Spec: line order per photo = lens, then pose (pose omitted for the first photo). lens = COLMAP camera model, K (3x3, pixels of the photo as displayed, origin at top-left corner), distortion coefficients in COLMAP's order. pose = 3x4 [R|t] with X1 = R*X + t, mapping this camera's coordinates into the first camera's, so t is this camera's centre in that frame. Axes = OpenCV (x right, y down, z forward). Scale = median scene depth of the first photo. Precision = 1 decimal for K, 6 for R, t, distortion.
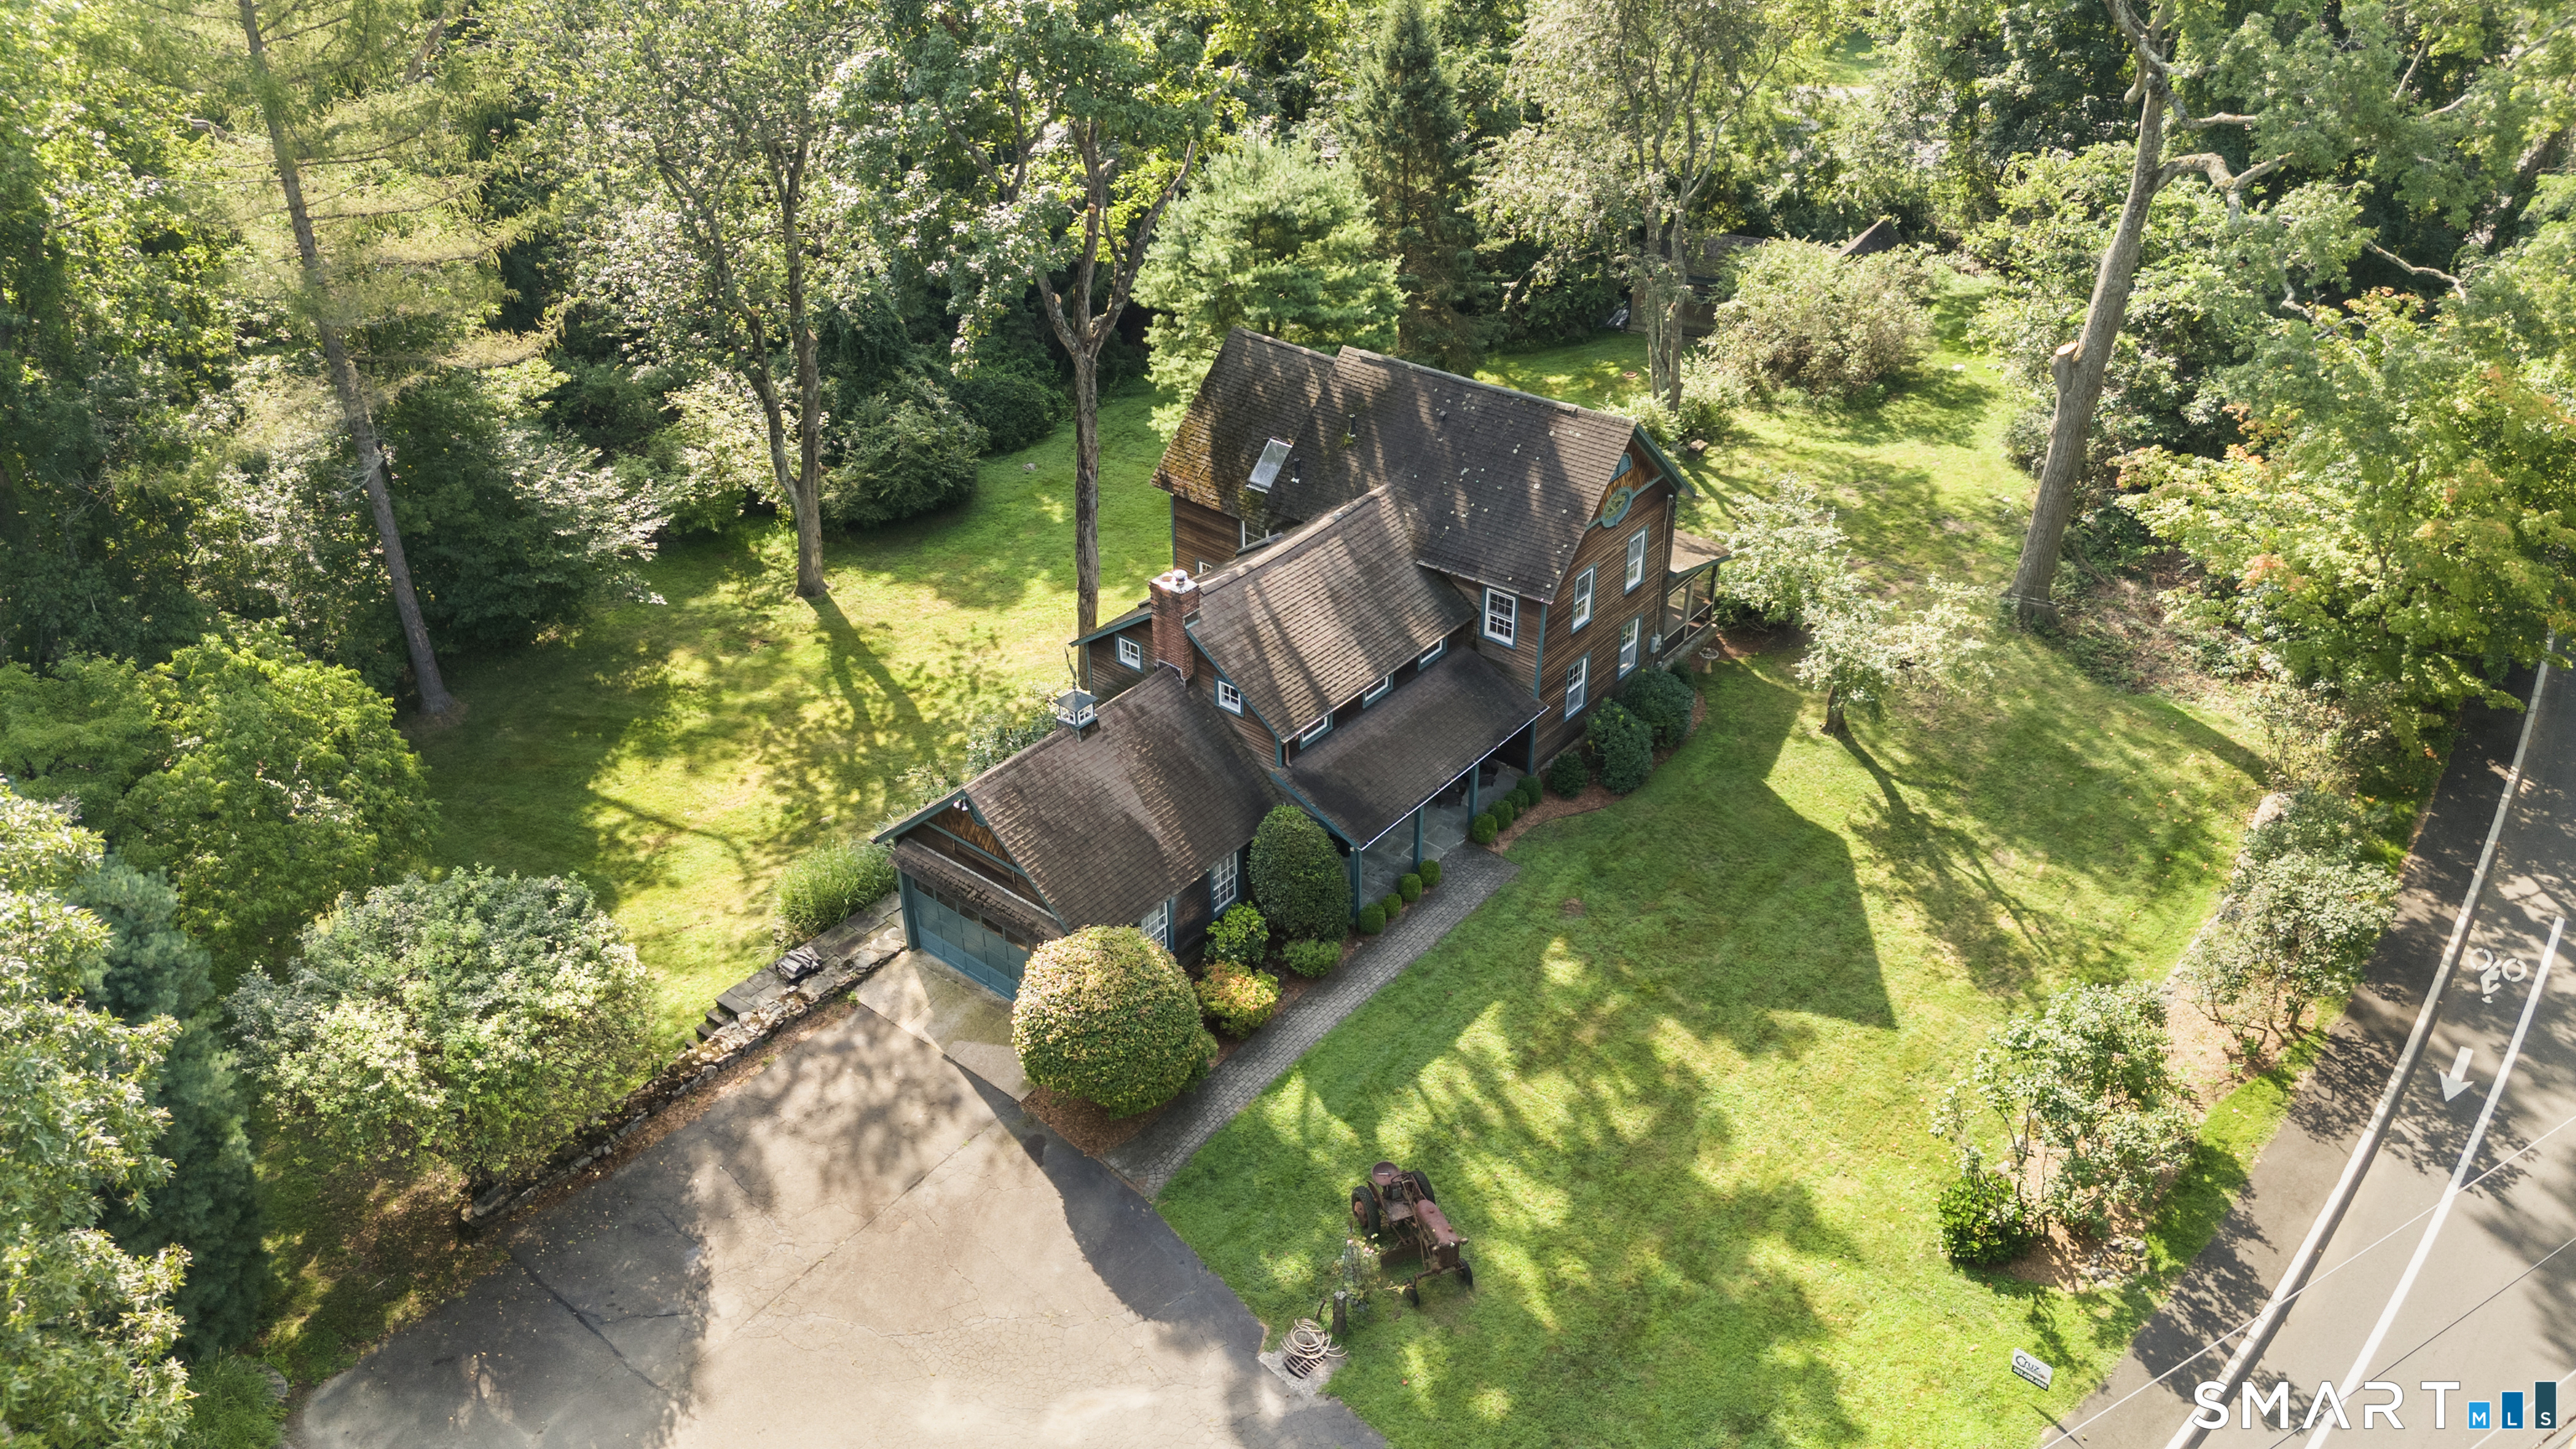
lens RADIAL K [[1883.5, 0, 1288.3], [0, 1883.5, 710.0], [0, 0, 1]] dist [0.073724, -0.026785]
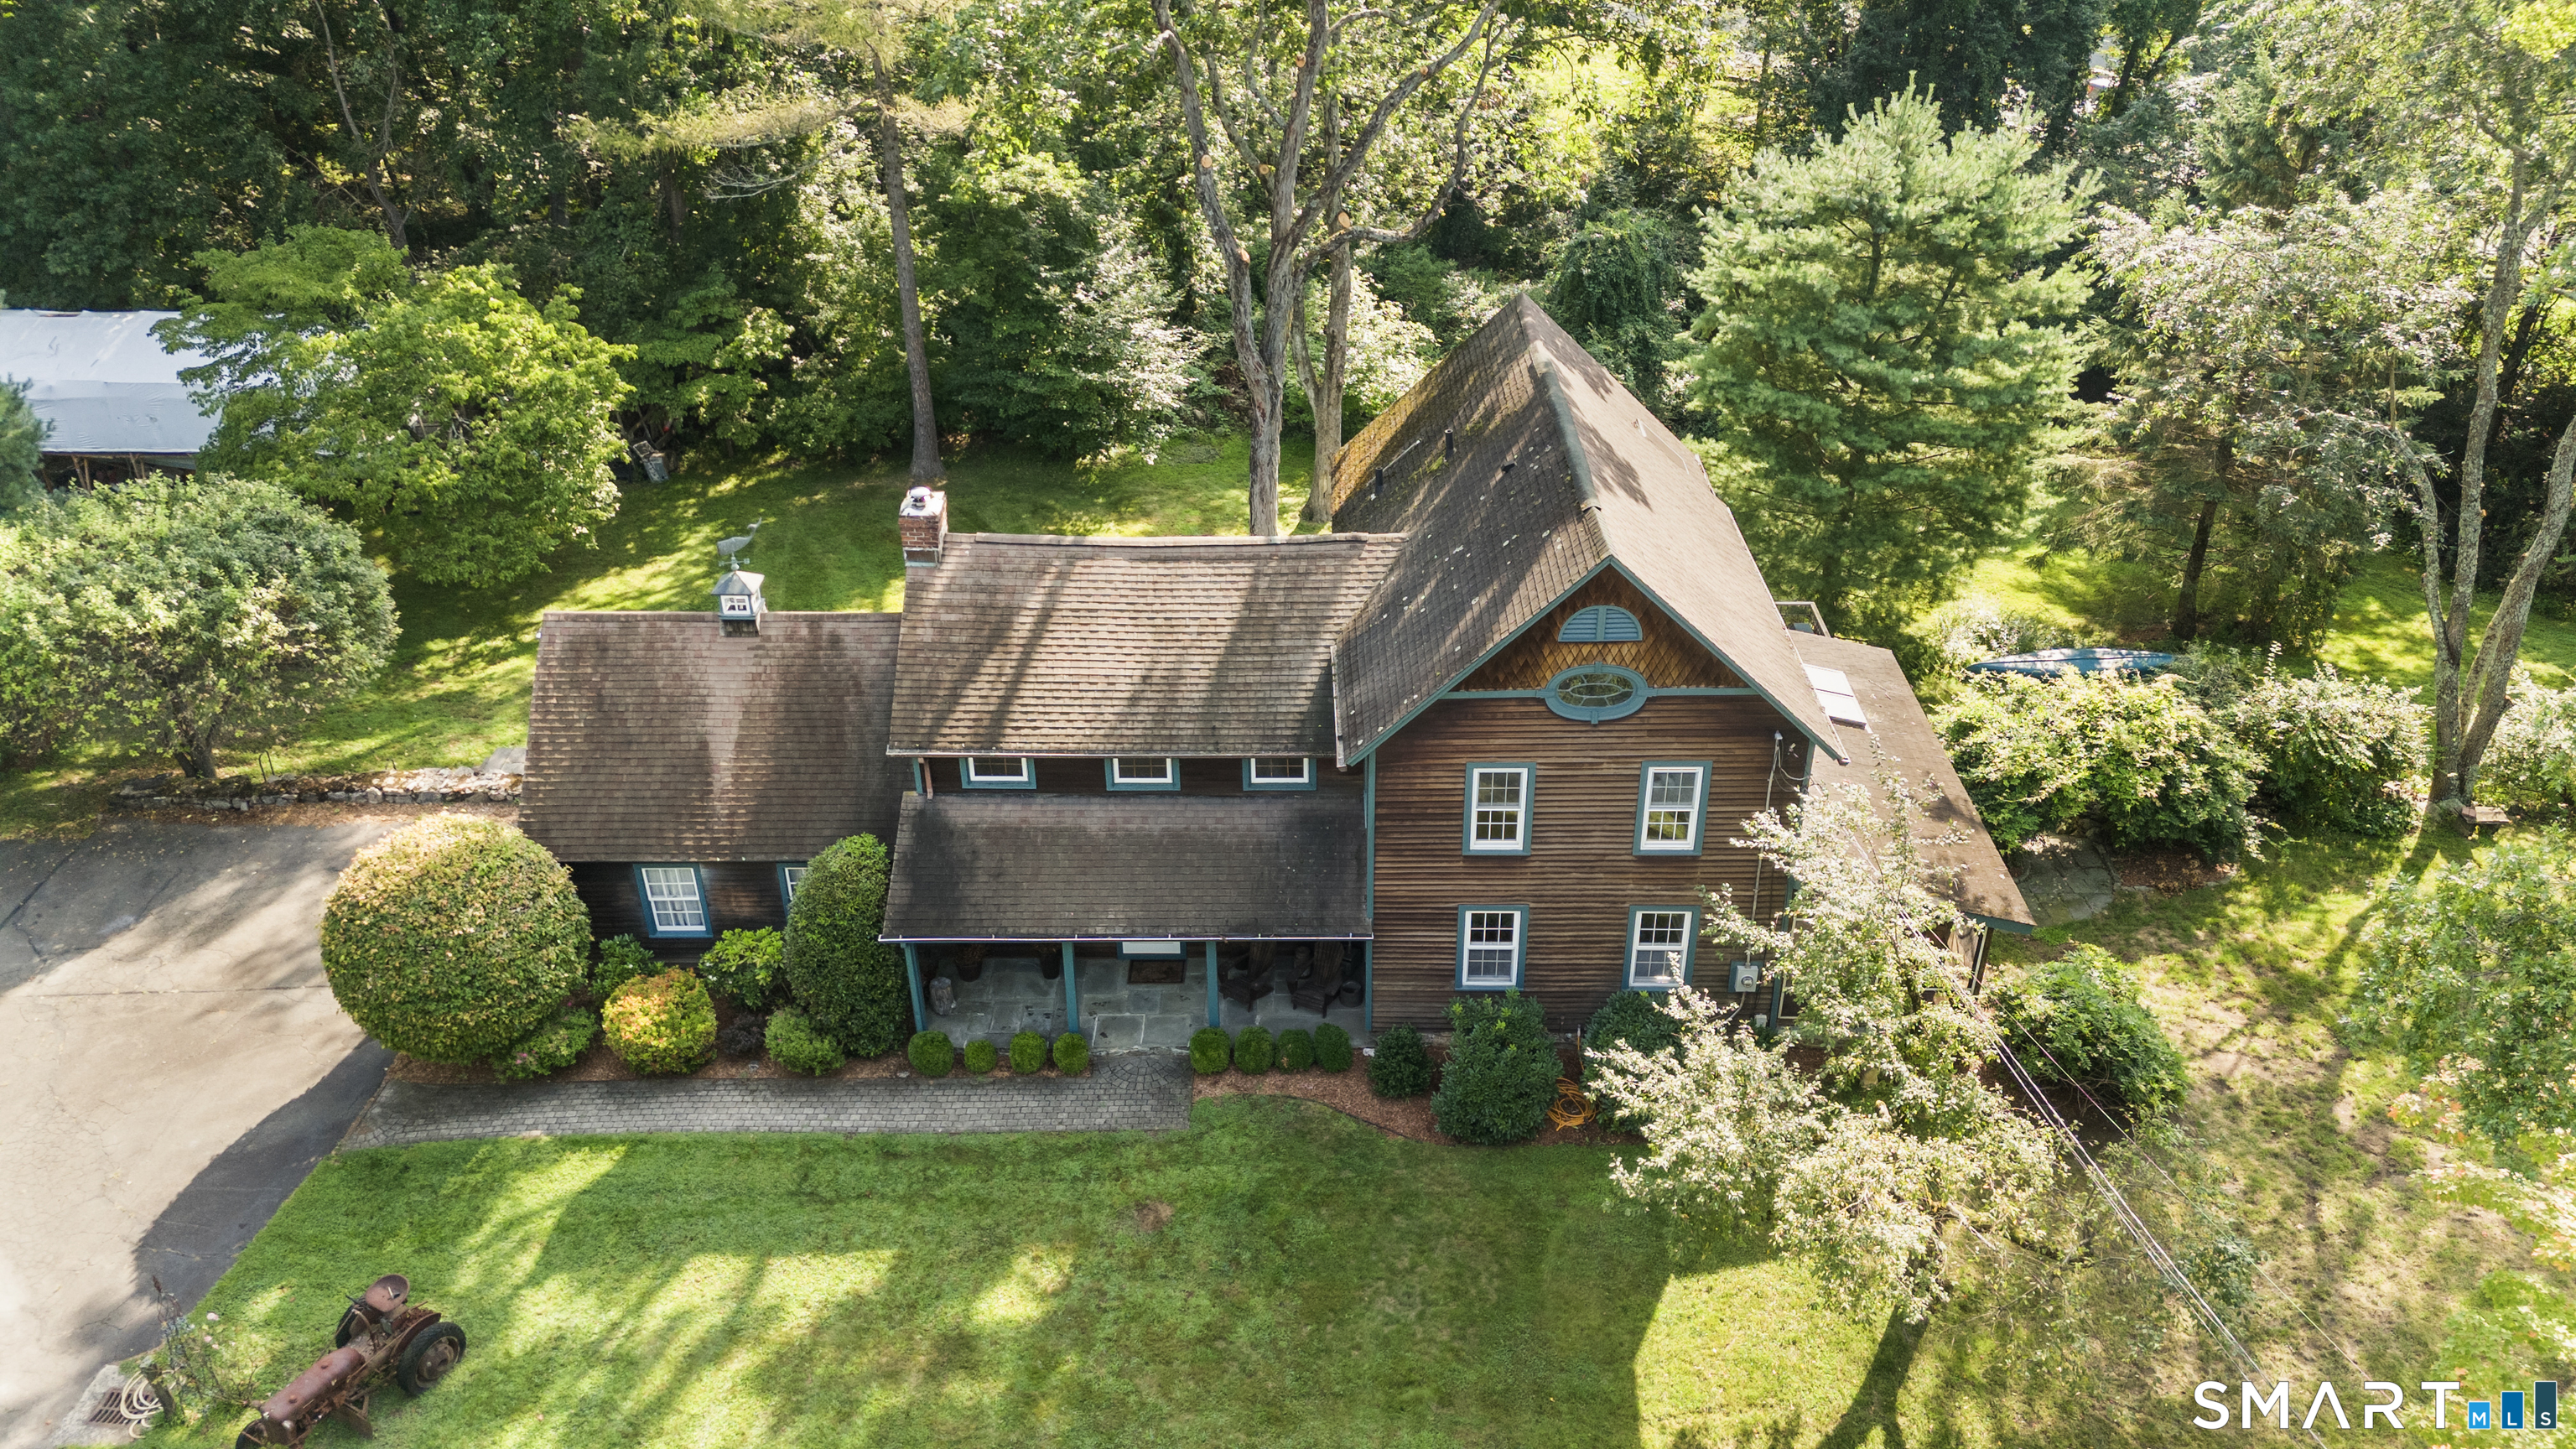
lens RADIAL K [[1883.5, 0, 1290.6], [0, 1883.5, 718.9], [0, 0, 1]] dist [0.073724, -0.026785]
pose [[0.616693, 0.399149, -0.678505, 0.582121], [-0.408048, 0.899169, 0.158087, -0.173048], [0.673192, 0.179371, 0.717384, 0.600035]]
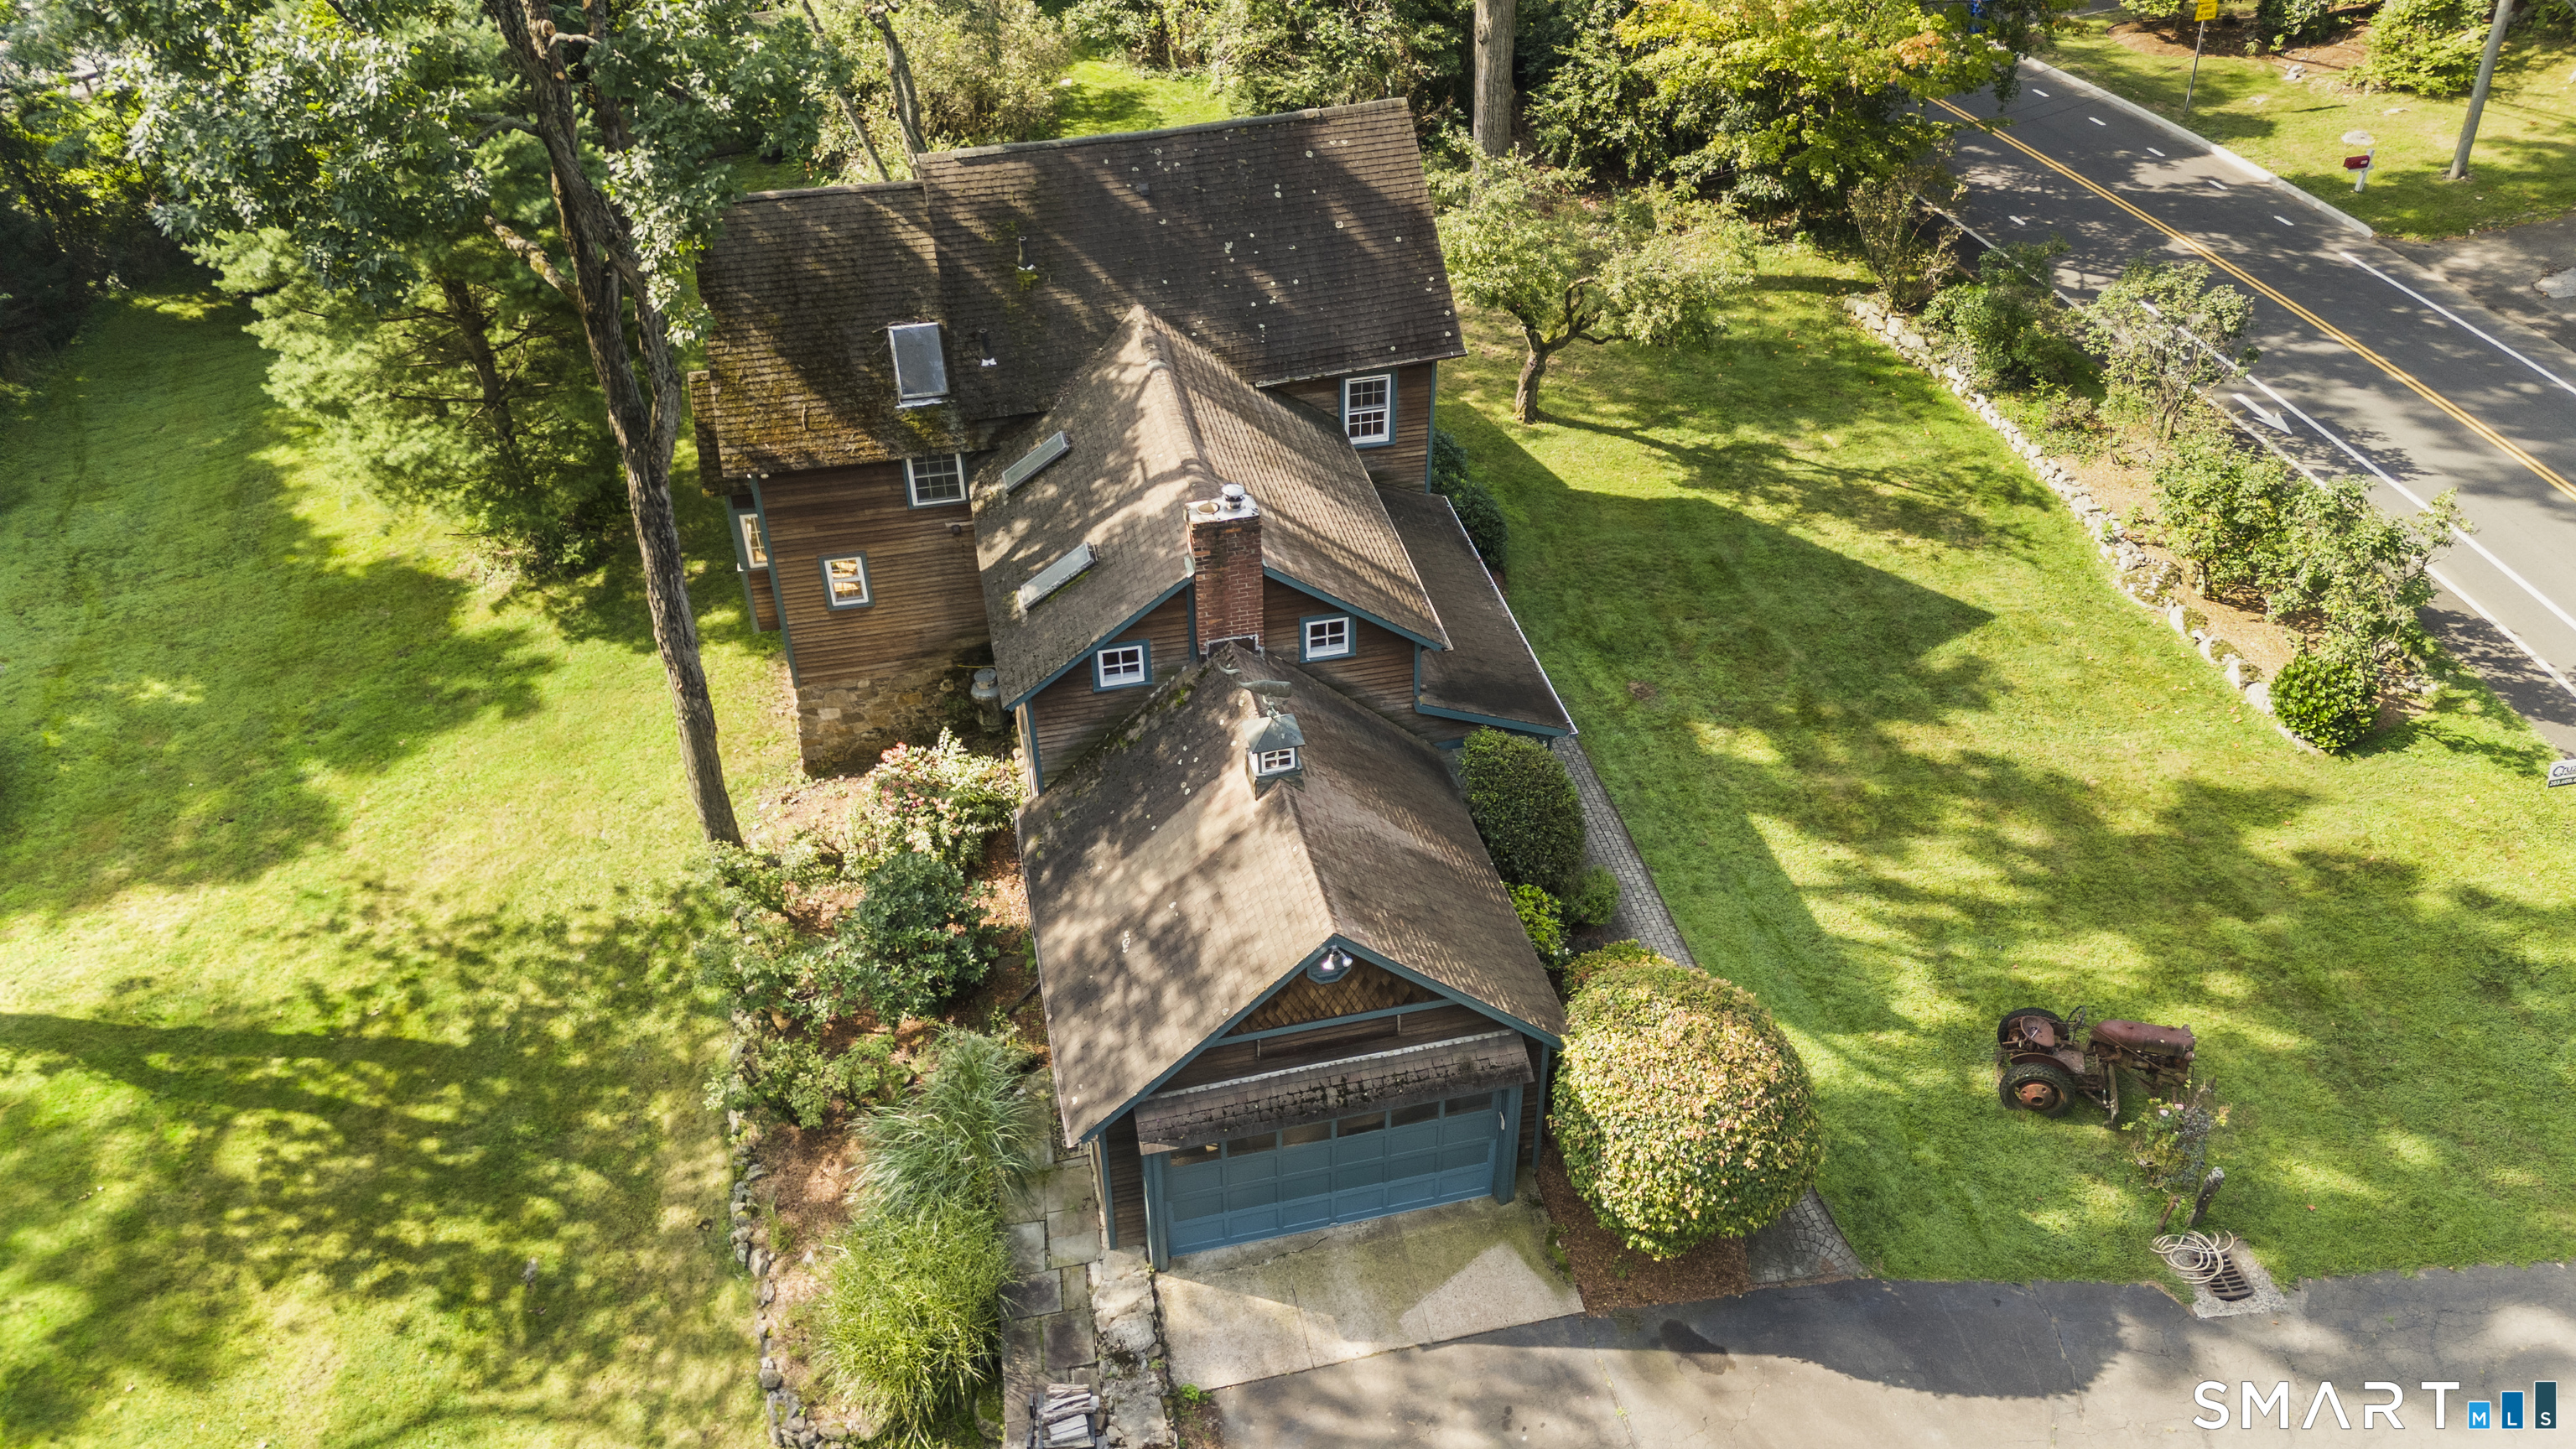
lens RADIAL K [[1883.5, 0, 1280.1], [0, 1883.5, 723.5], [0, 0, 1]] dist [0.073724, -0.026785]
pose [[0.627023, -0.473040, 0.618931, -0.482127], [0.436163, 0.871490, 0.224201, -0.139672], [-0.645449, 0.129376, 0.752767, 0.542898]]
